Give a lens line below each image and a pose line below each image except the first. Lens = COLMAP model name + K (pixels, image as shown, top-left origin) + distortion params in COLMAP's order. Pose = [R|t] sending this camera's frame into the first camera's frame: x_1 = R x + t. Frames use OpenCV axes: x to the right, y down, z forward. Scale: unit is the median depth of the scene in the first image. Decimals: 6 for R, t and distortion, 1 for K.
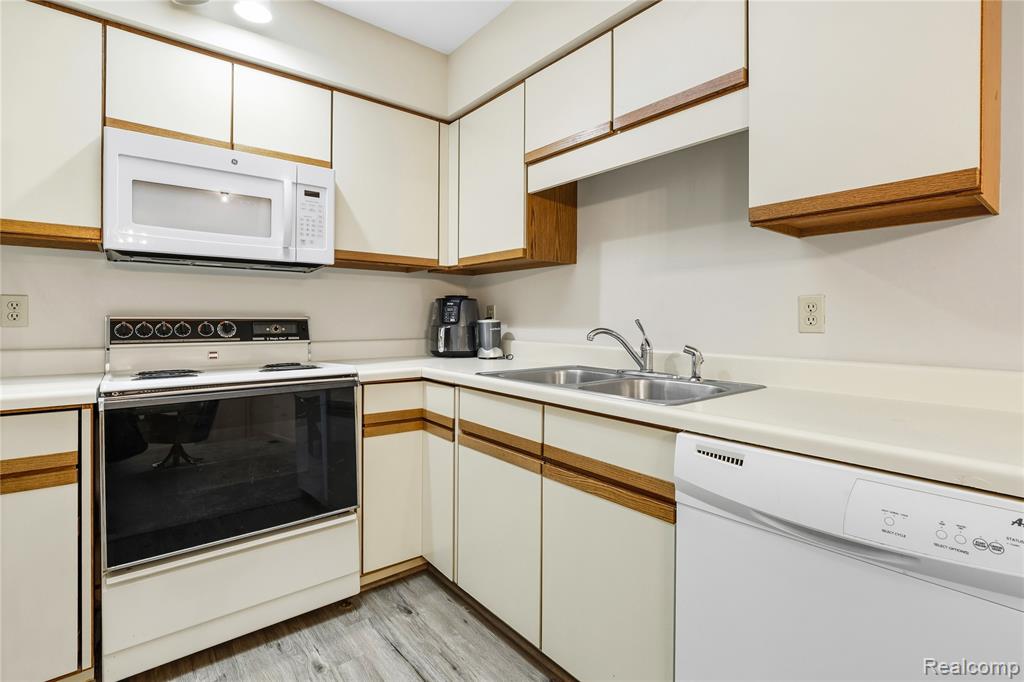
lens RADIAL K [[481.0, 0, 512.4], [0, 481.0, 322.3], [0, 0, 1]] dist [-0.017287, 0.000352]
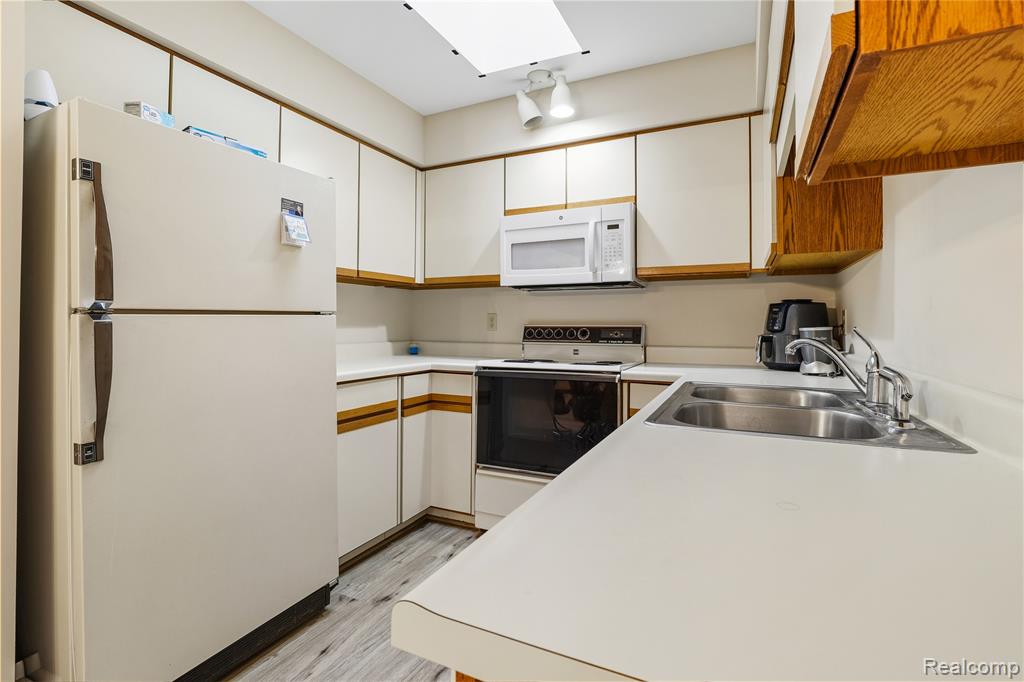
lens RADIAL K [[478.7, 0, 507.6], [0, 478.7, 319.5], [0, 0, 1]] dist [-0.022489, 0.000373]
pose [[0.415622, -0.013095, -0.909443, 0.609978], [-0.006586, 0.999827, -0.017406, -0.001642], [0.909514, 0.013224, 0.415464, 0.235743]]
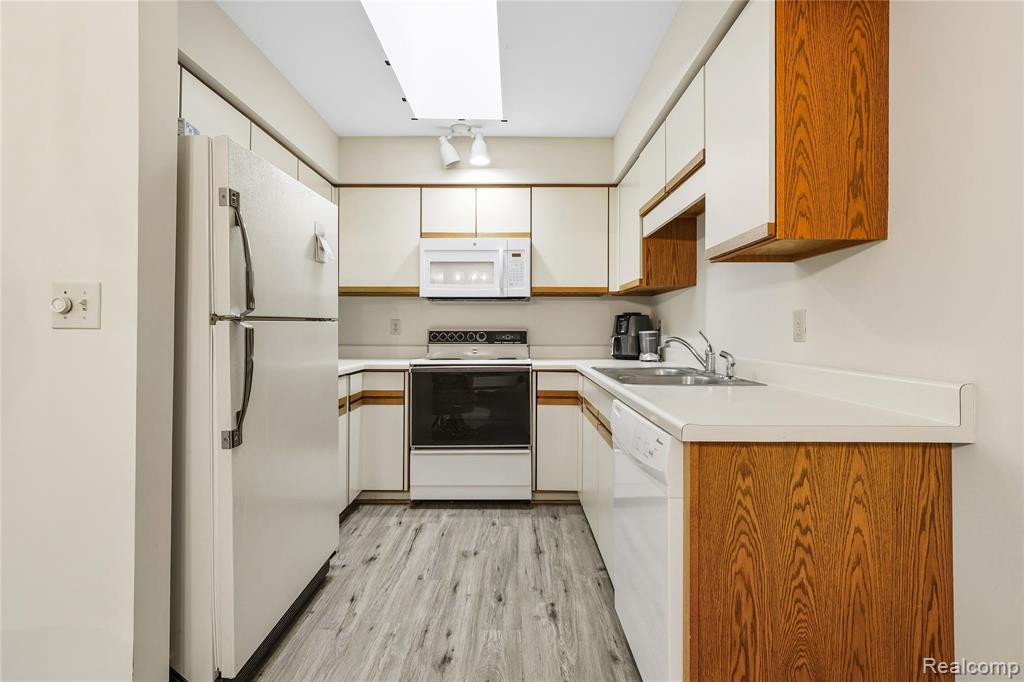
lens RADIAL K [[472.2, 0, 509.9], [0, 472.2, 328.3], [0, 0, 1]] dist [-0.016594, 0.000409]
pose [[0.769219, -0.004625, -0.638968, 0.611183], [-0.002728, 0.999941, -0.010521, 0.001612], [0.638979, 0.009836, 0.769161, -0.266638]]
